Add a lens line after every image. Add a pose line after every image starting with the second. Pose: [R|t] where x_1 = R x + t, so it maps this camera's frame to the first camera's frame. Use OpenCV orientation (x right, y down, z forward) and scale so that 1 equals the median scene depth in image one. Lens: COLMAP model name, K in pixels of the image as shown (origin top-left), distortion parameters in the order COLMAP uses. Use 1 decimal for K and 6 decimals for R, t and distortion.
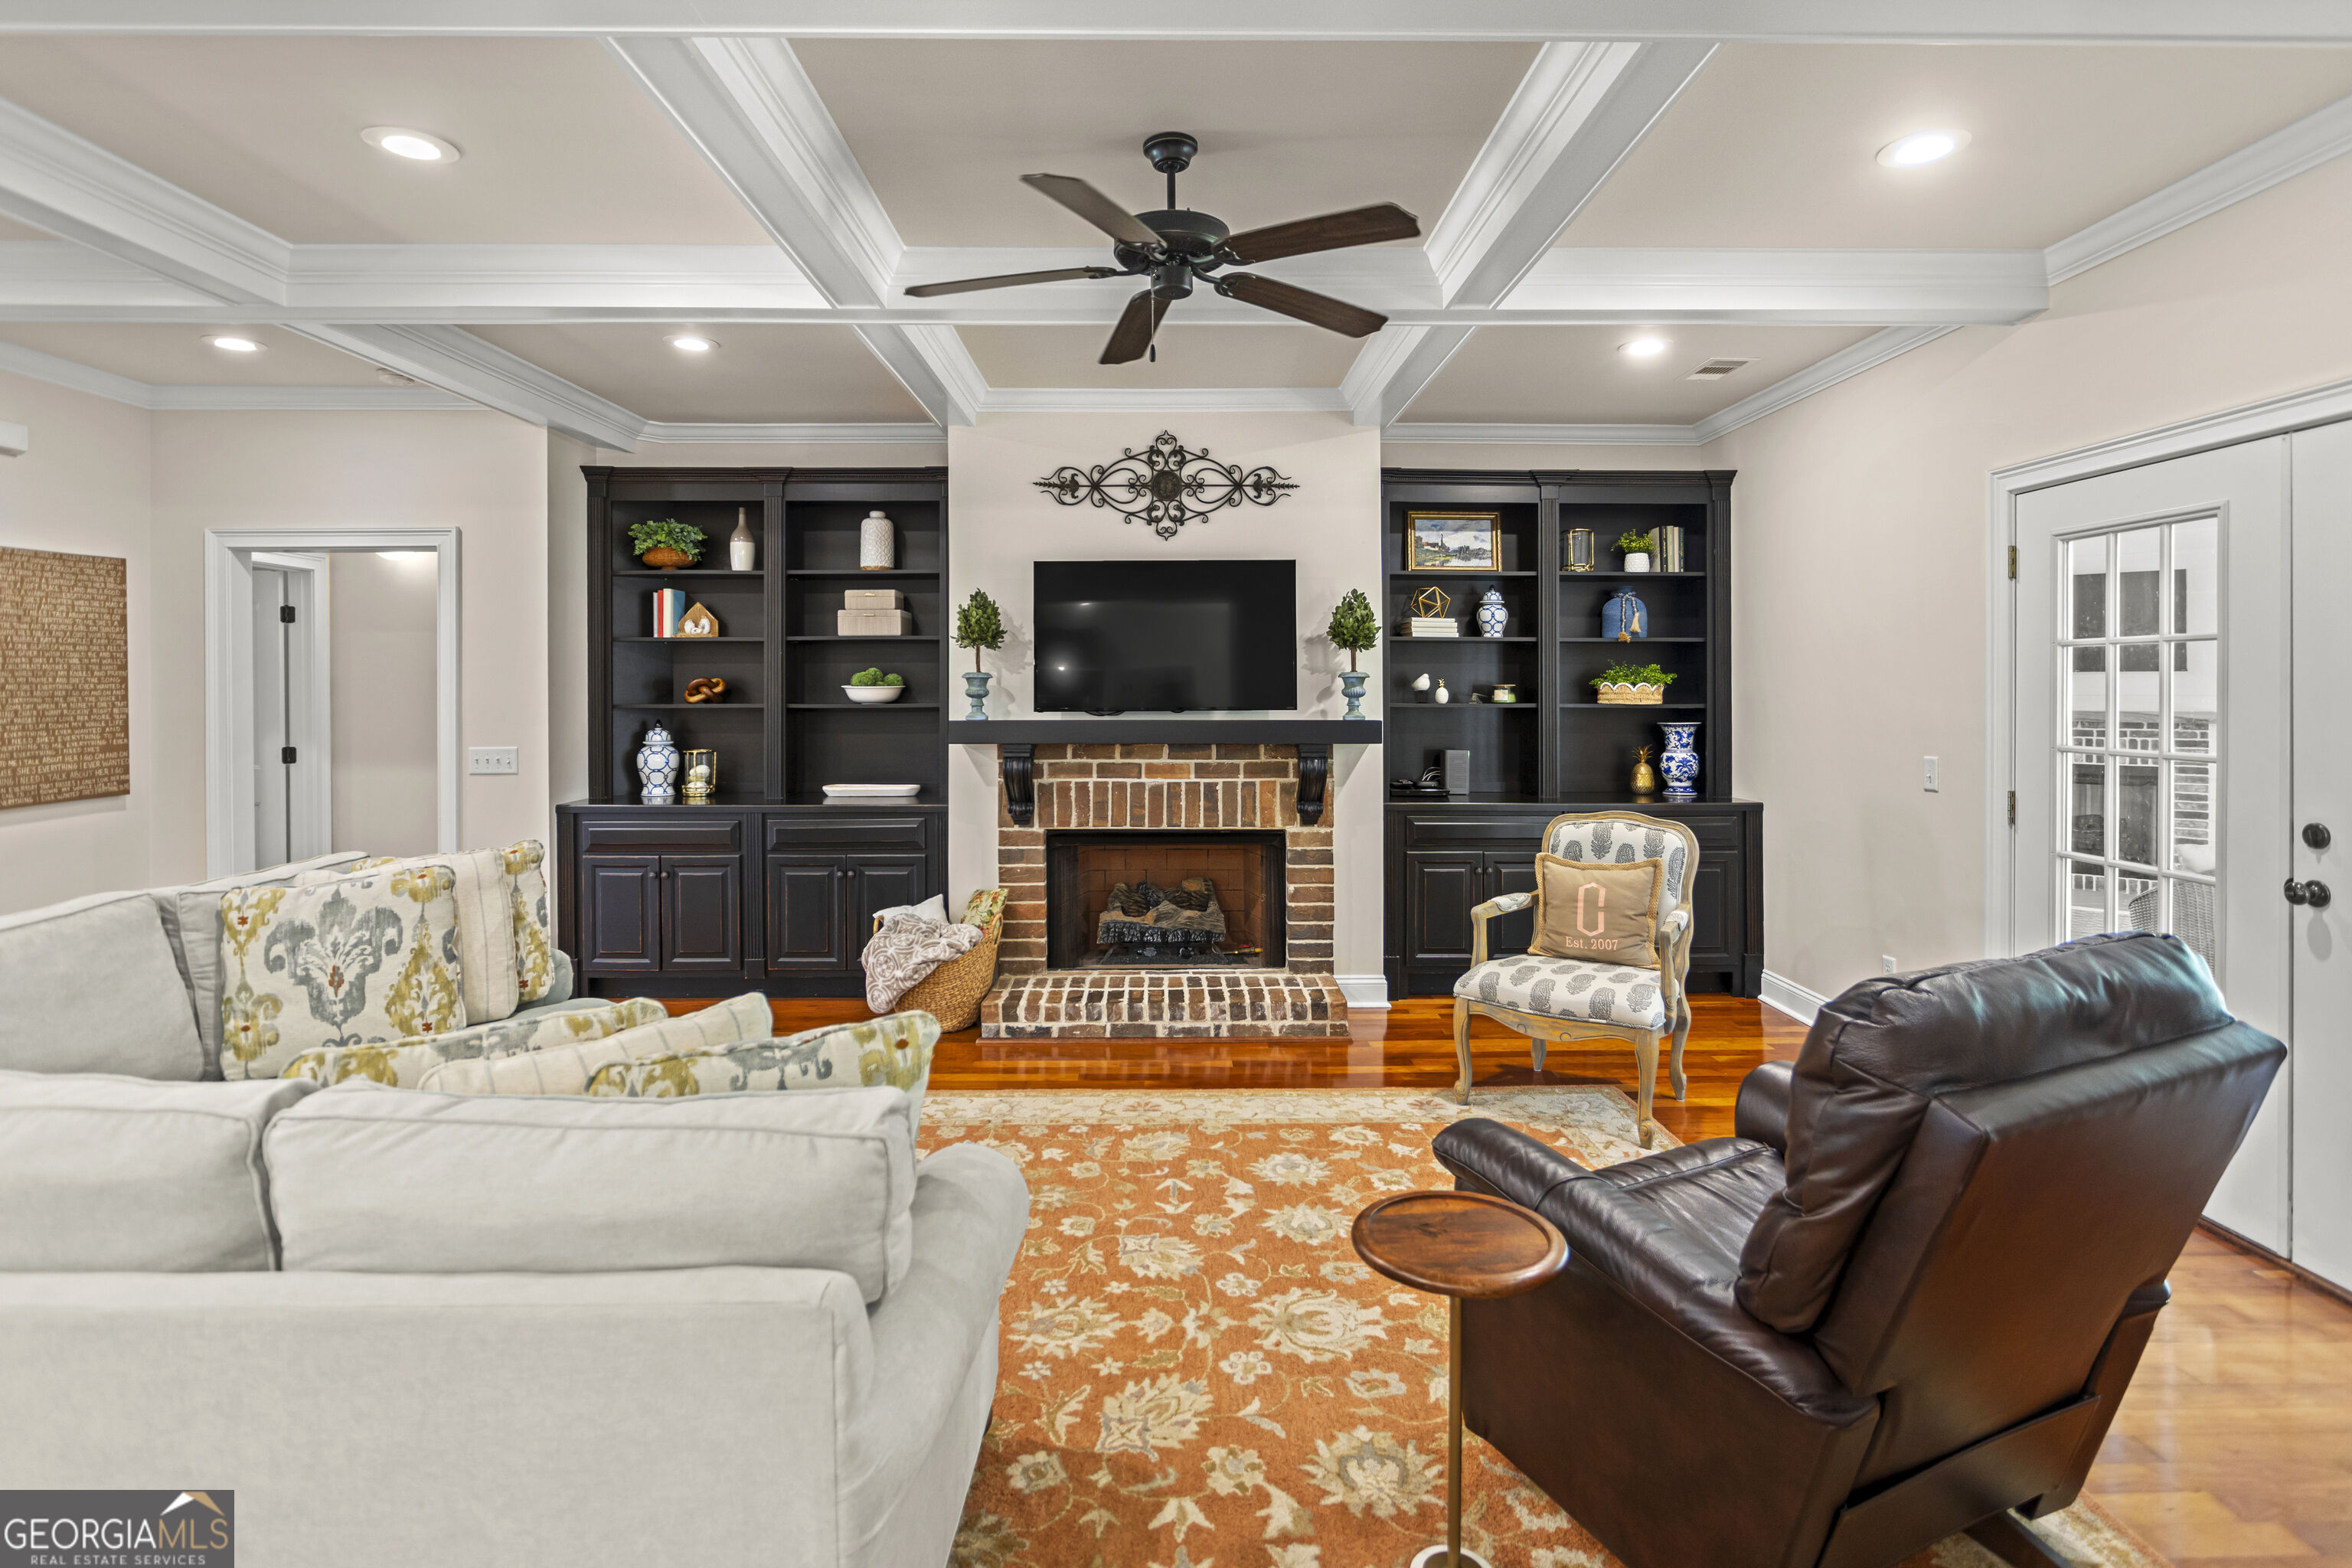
lens RADIAL K [[1159.7, 0, 1177.4], [0, 1159.7, 689.1], [0, 0, 1]] dist [-0.018537, -0.000075]
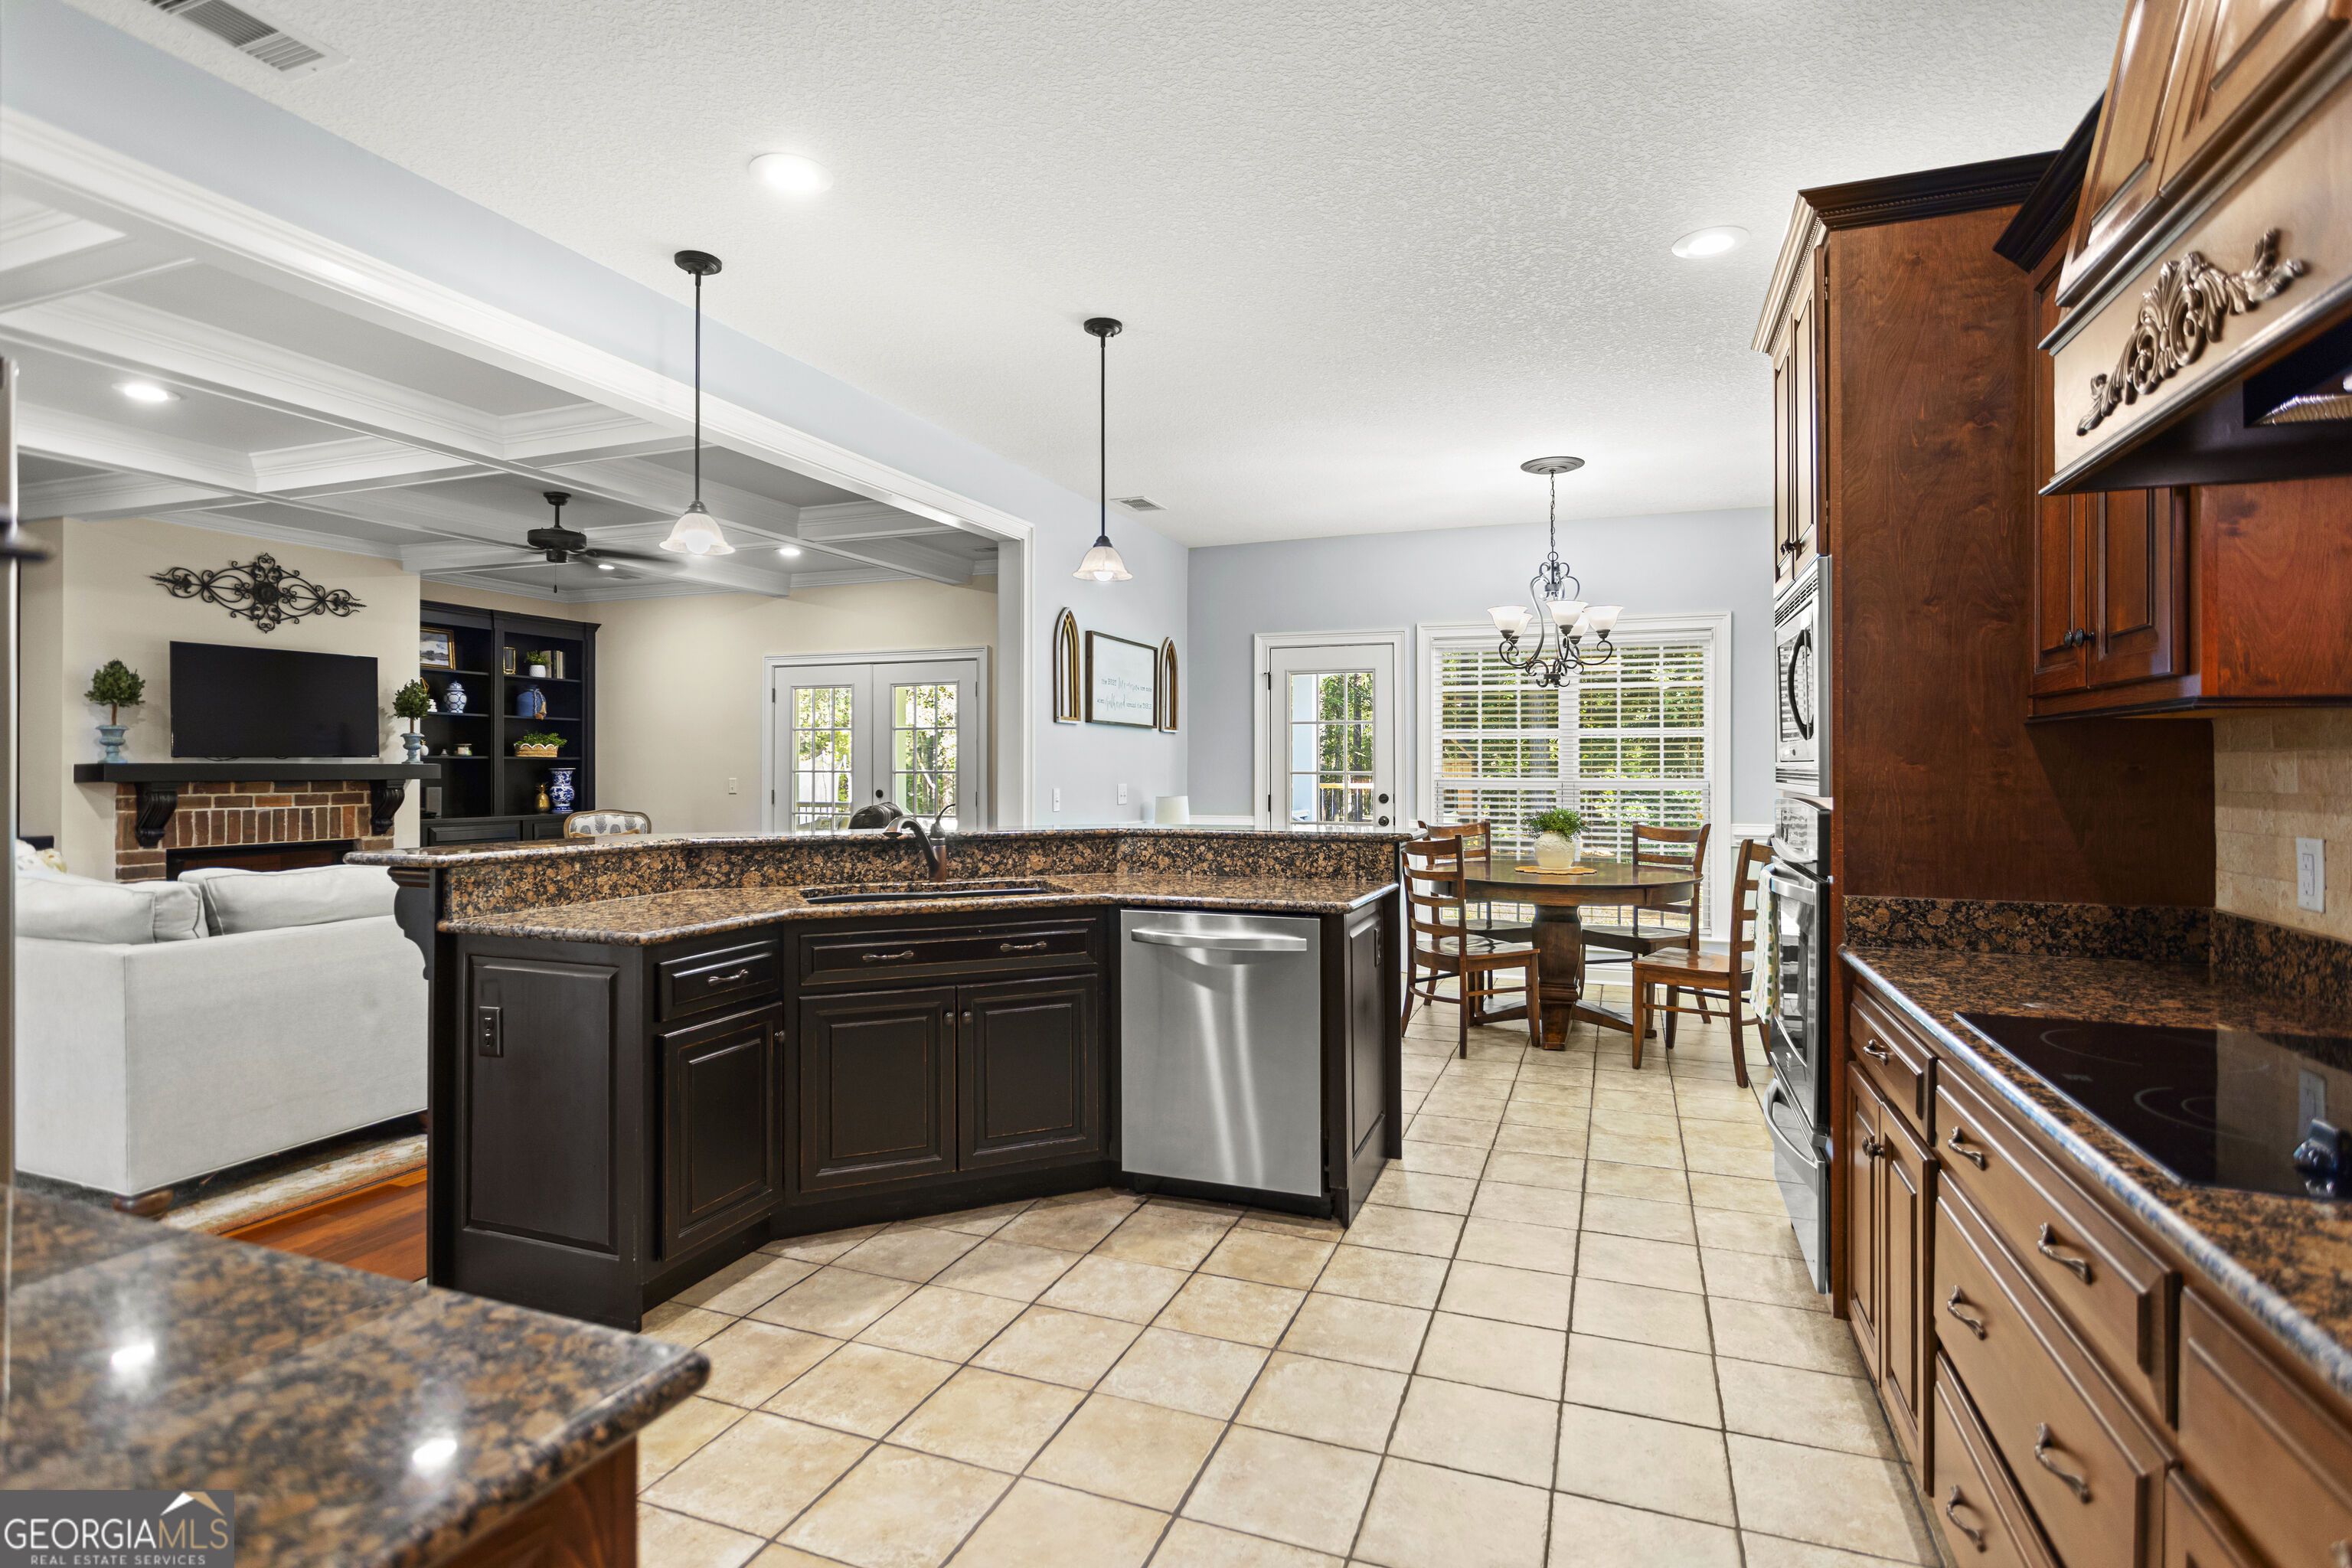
lens RADIAL K [[1143.4, 0, 1185.7], [0, 1143.4, 755.8], [0, 0, 1]] dist [-0.002537, 0.000076]
pose [[0.369298, 0.009222, 0.929265, -0.870644], [-0.003953, 0.999957, -0.008352, 0.023521], [-0.929303, -0.000588, 0.369318, -0.512175]]
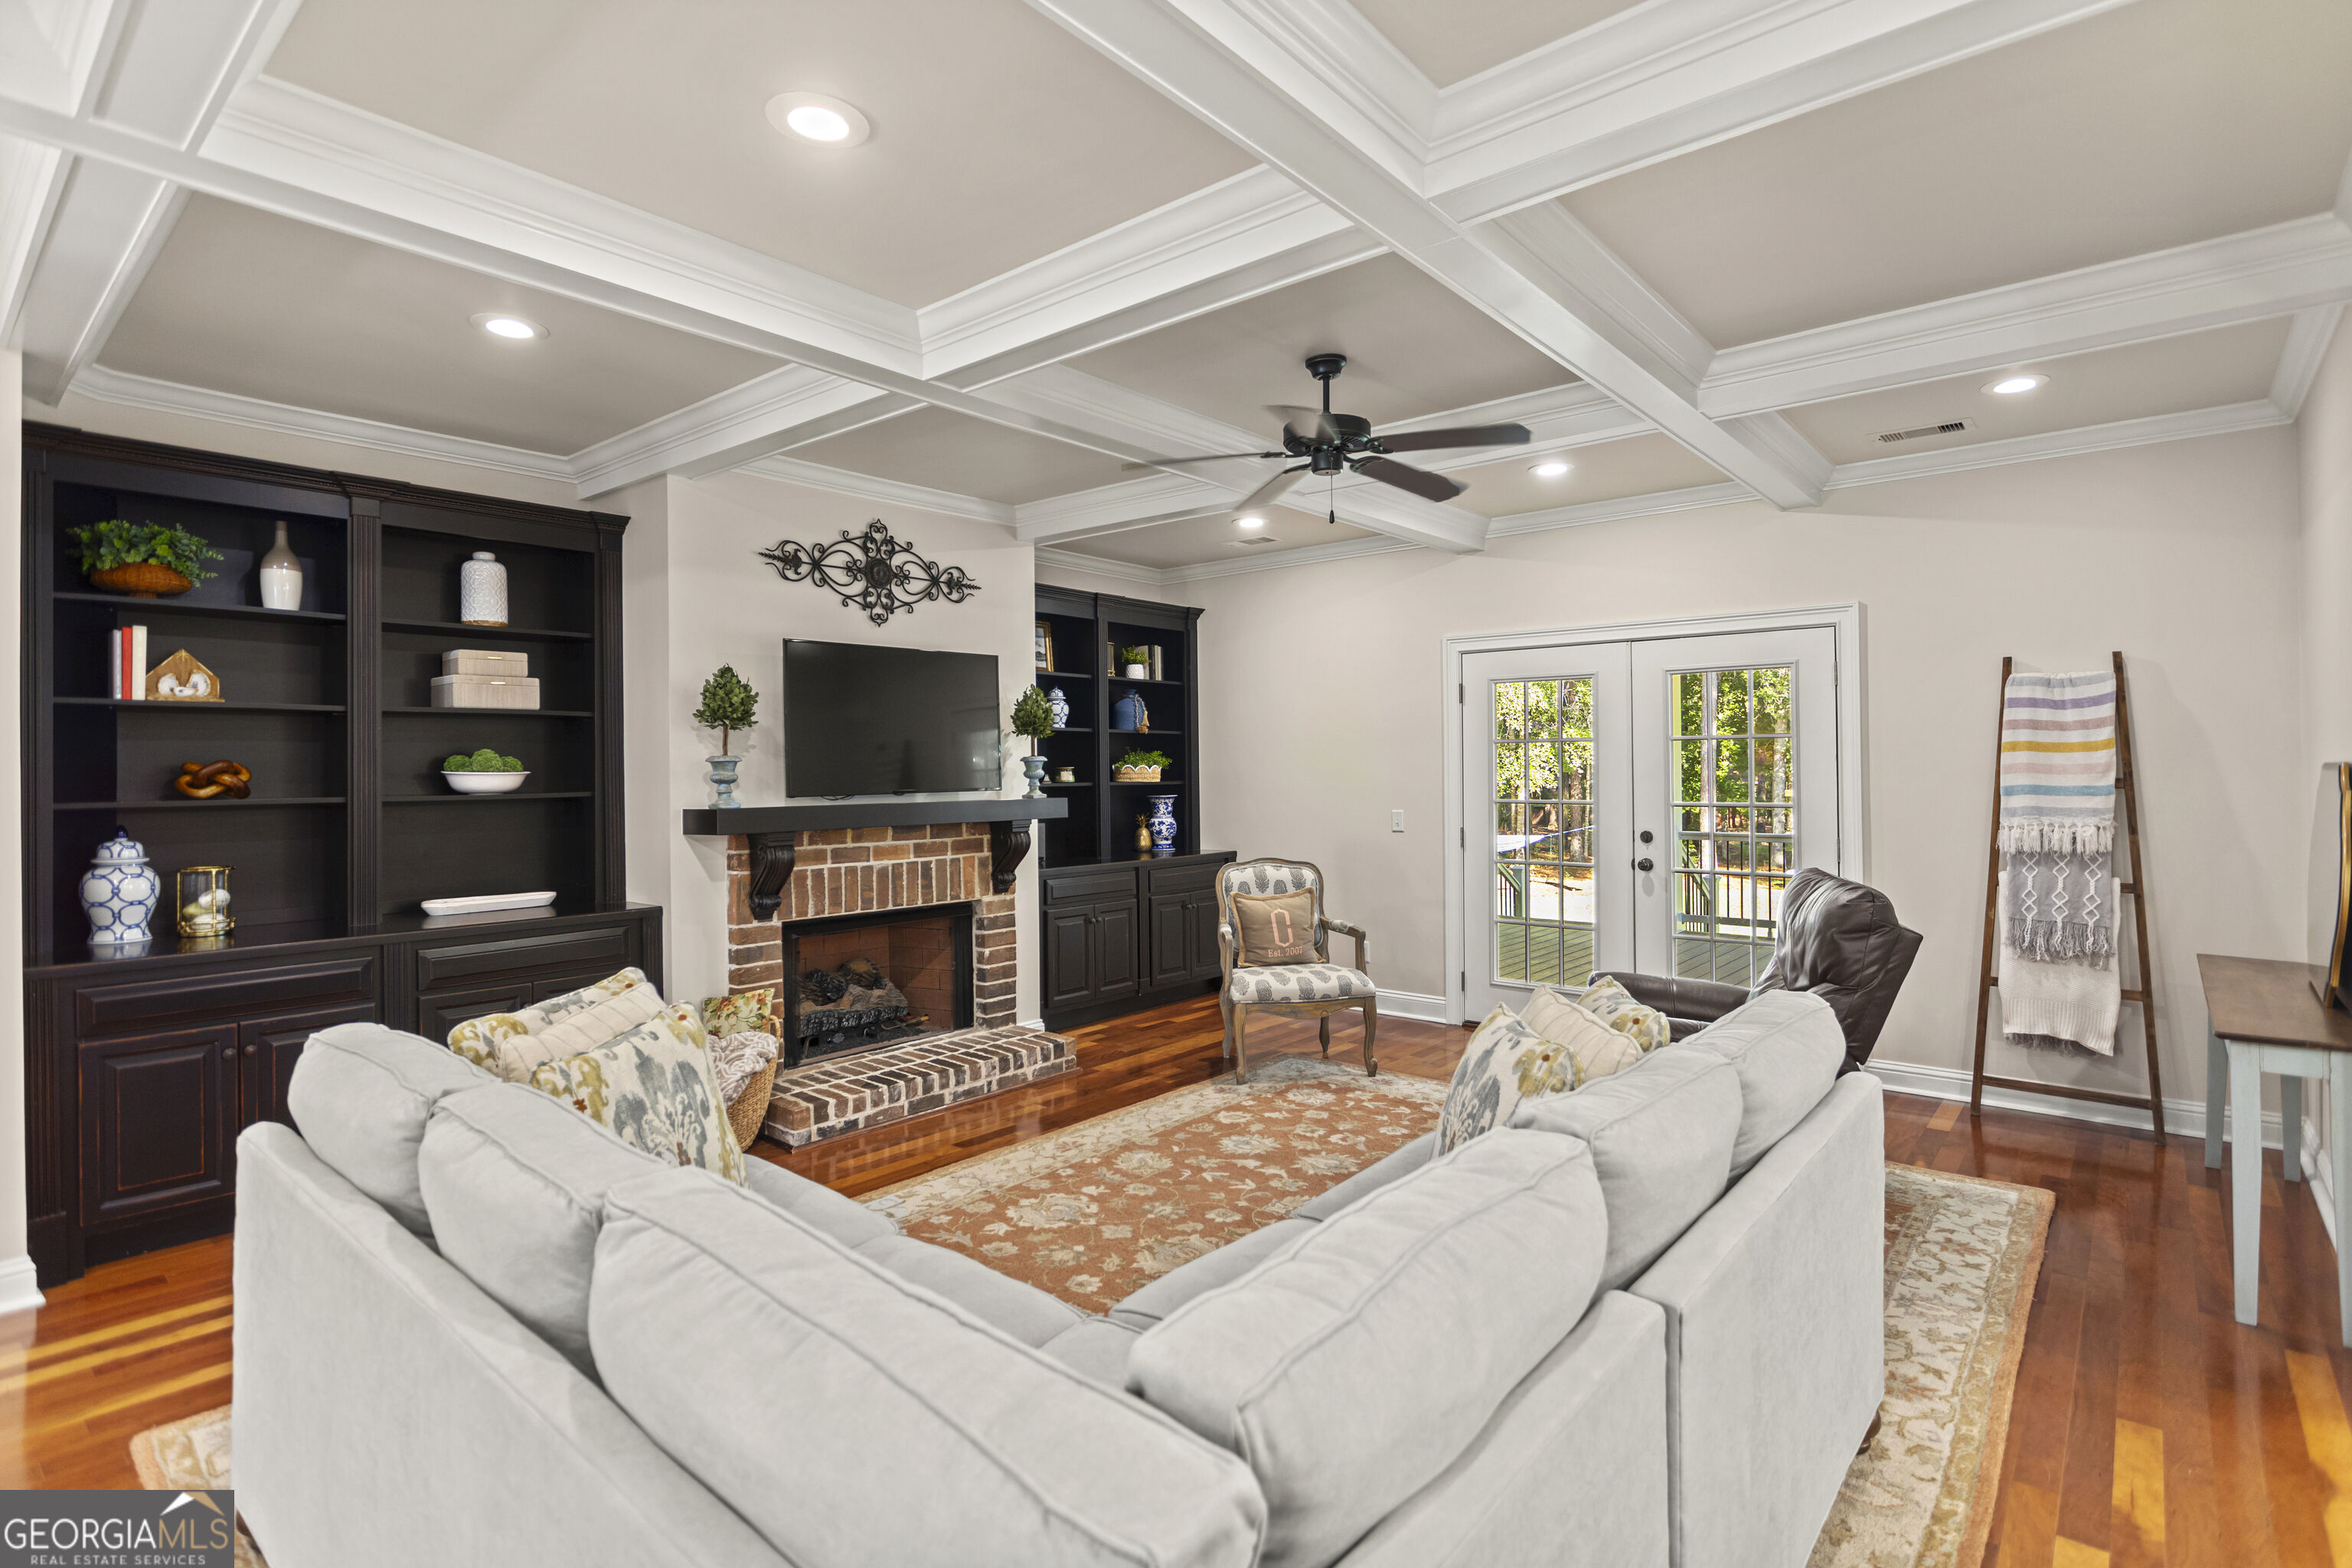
lens RADIAL K [[1150.4, 0, 1174.0], [0, 1150.4, 758.5], [0, 0, 1]] dist [-0.003615, -0.000407]
pose [[0.661274, 0.001814, 0.750143, -0.605030], [0.006137, 0.999951, -0.007828, -0.002949], [-0.750120, 0.009780, 0.661230, 0.140046]]
